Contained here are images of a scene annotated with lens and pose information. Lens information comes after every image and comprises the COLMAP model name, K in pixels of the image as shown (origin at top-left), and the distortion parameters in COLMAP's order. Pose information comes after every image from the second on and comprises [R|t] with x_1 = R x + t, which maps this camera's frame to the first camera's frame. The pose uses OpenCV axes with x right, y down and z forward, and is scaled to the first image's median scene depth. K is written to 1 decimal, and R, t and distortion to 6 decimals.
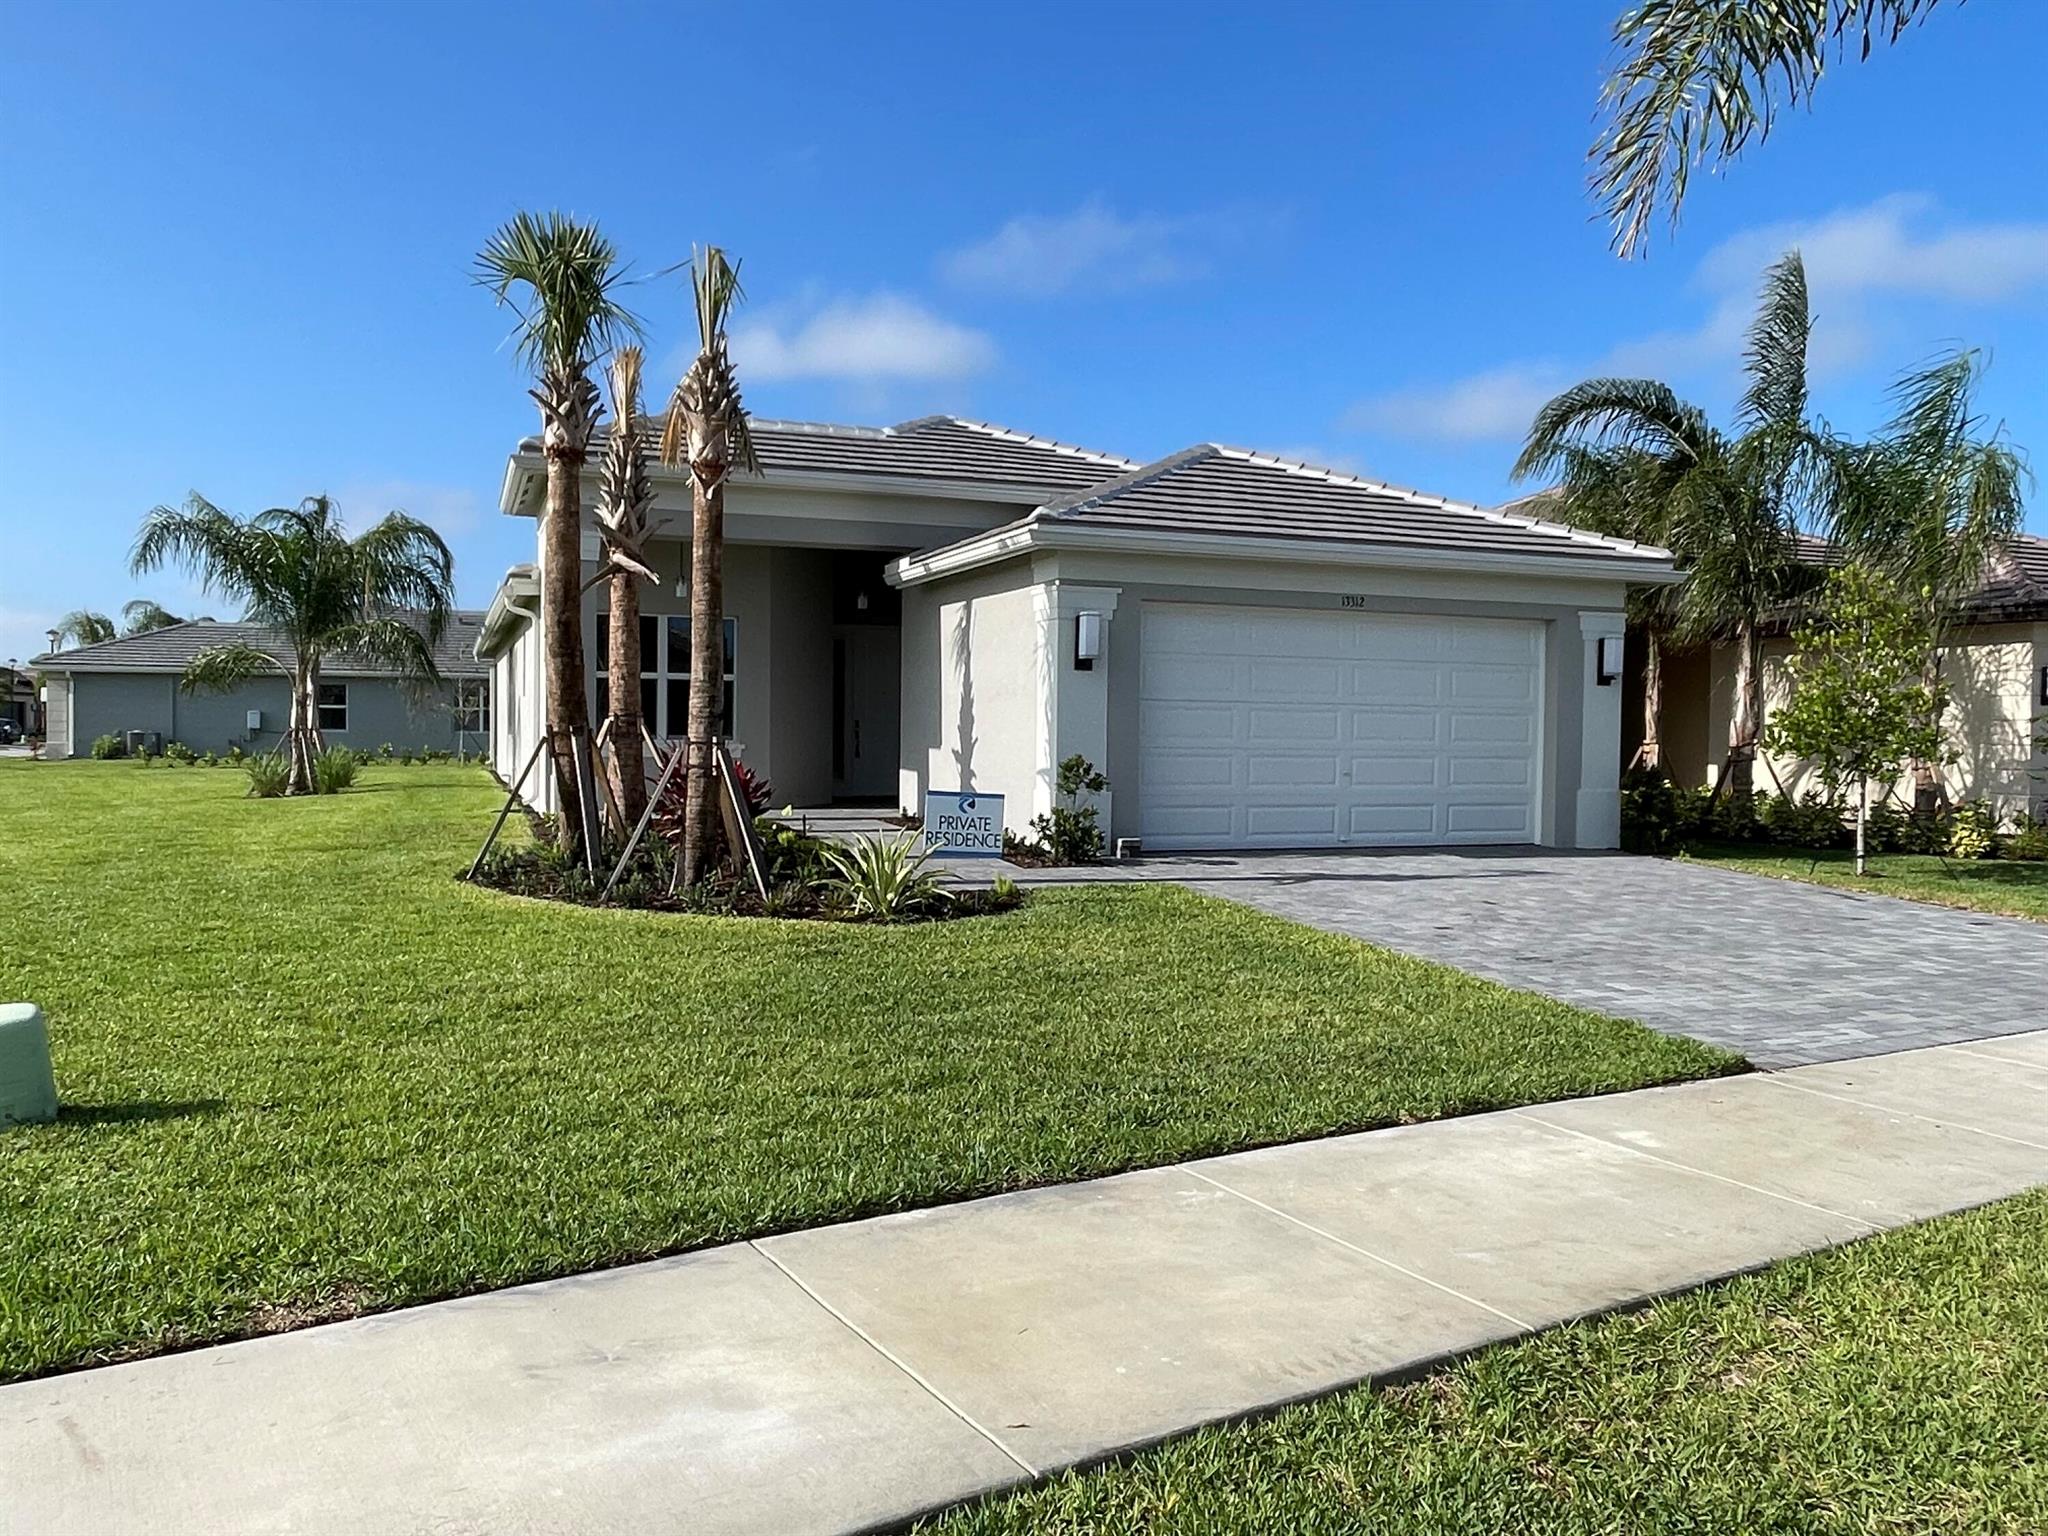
lens RADIAL K [[1507.1, 0, 1024.6], [0, 1507.1, 775.2], [0, 0, 1]] dist [0.014577, 0.000891]
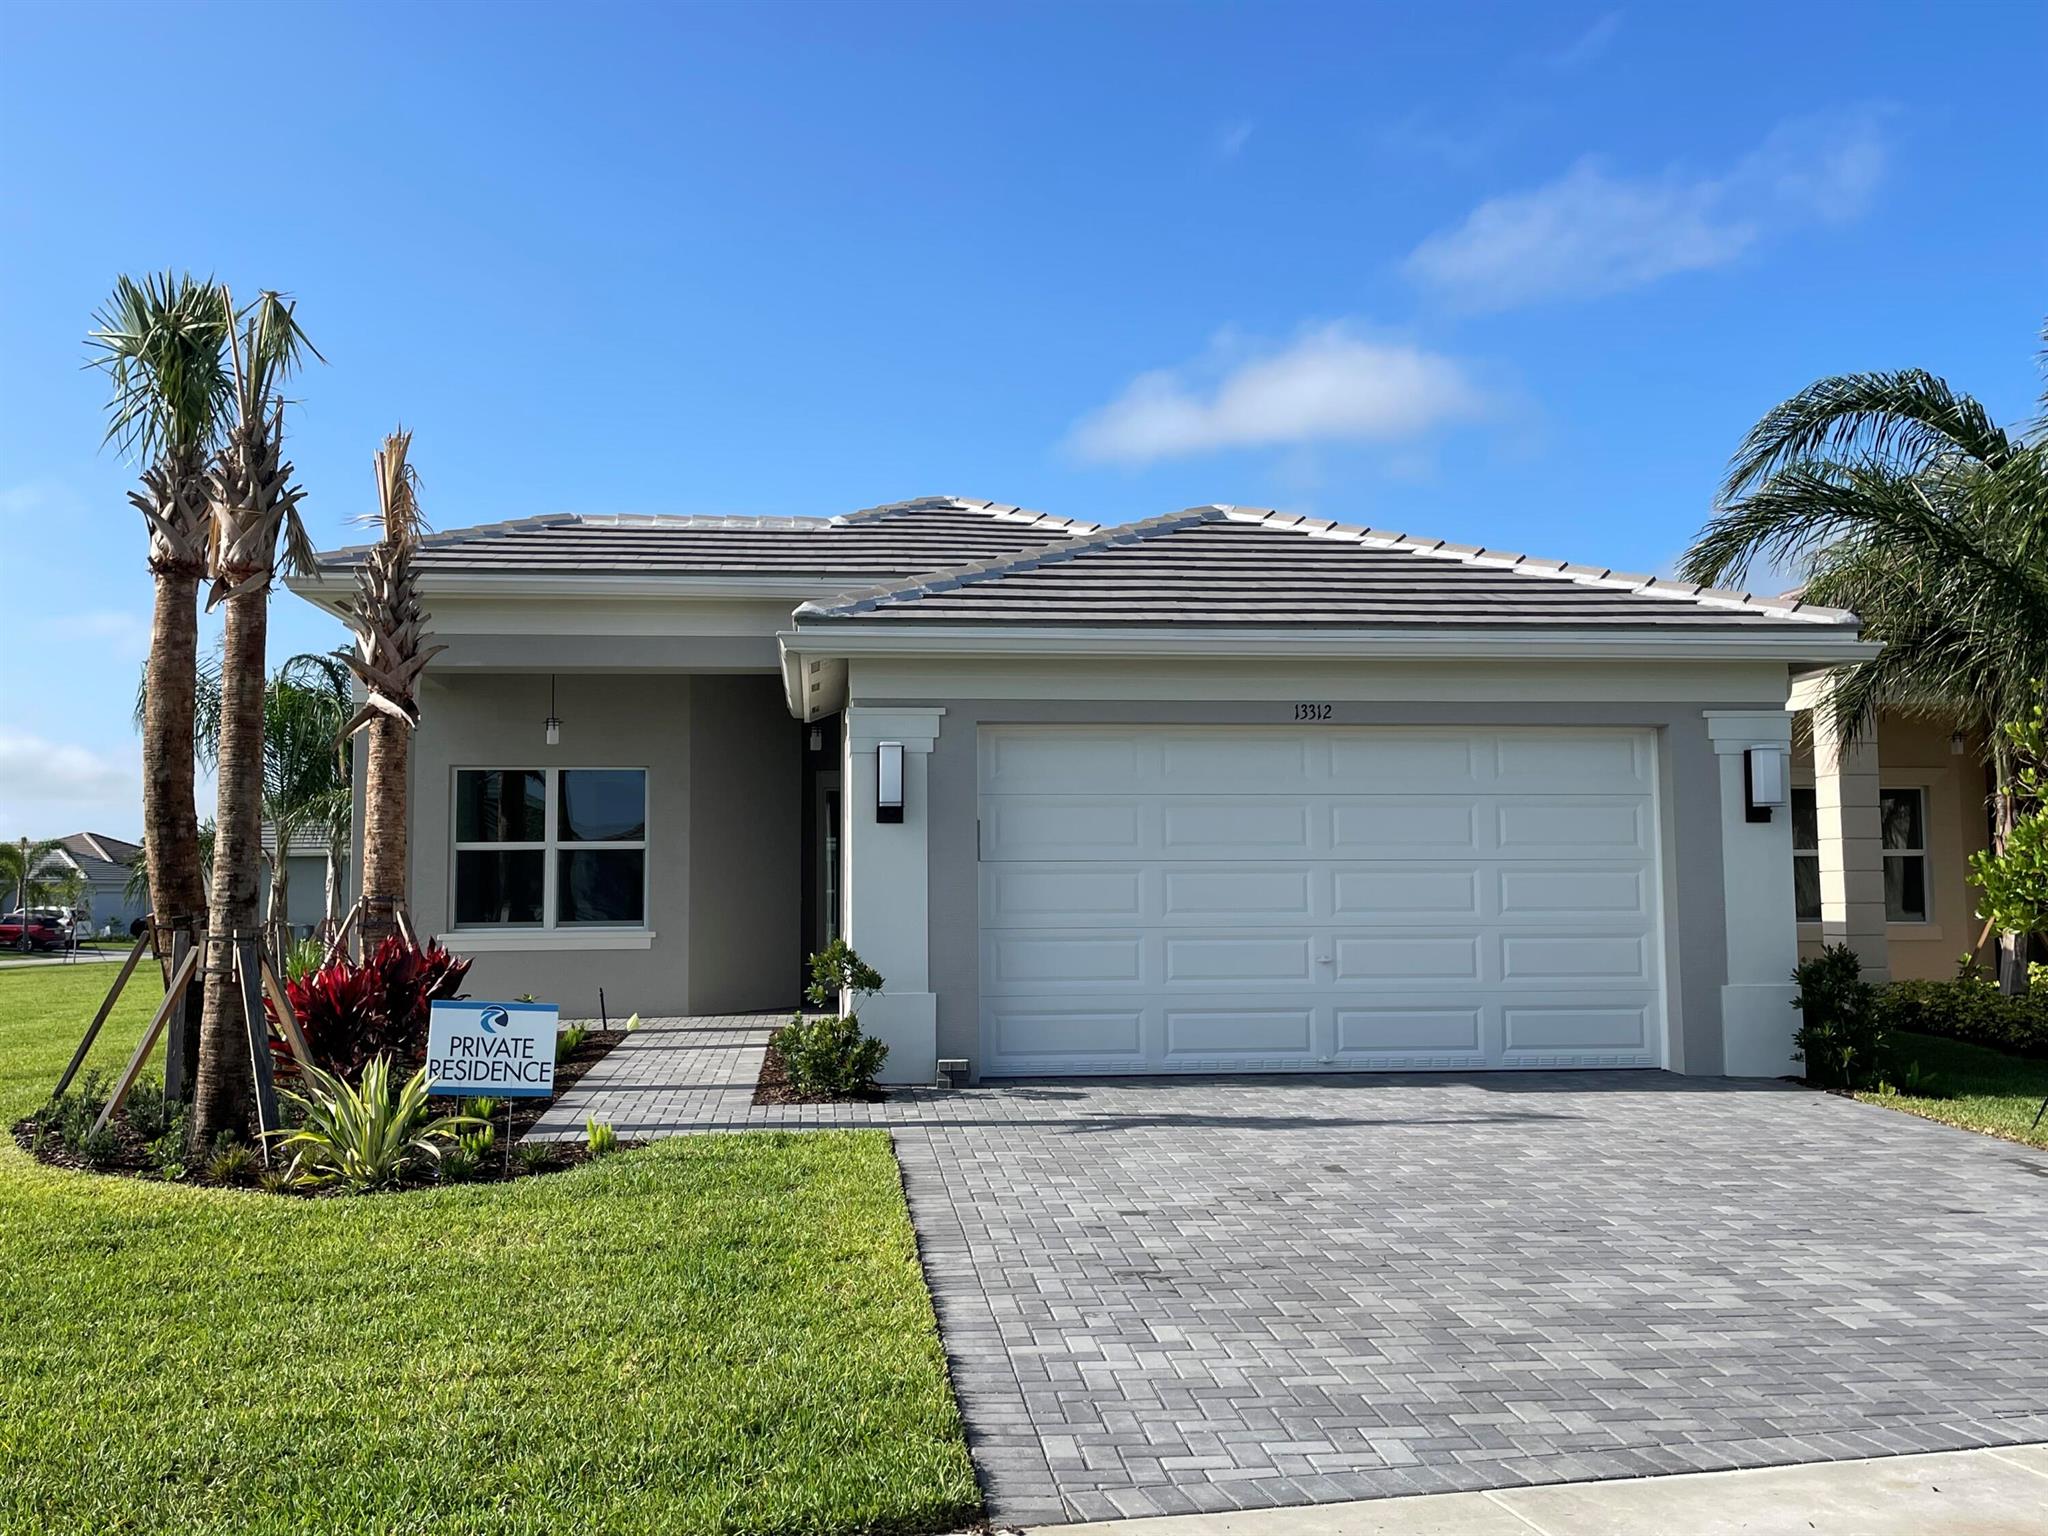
lens RADIAL K [[1882.3, 0, 1024.2], [0, 1882.3, 755.8], [0, 0, 1]] dist [0.107338, 0.000000]
pose [[0.967222, -0.039350, -0.250866, 0.303542], [0.012173, 0.993970, -0.108975, -0.002204], [0.253642, 0.102349, 0.961868, 0.135439]]
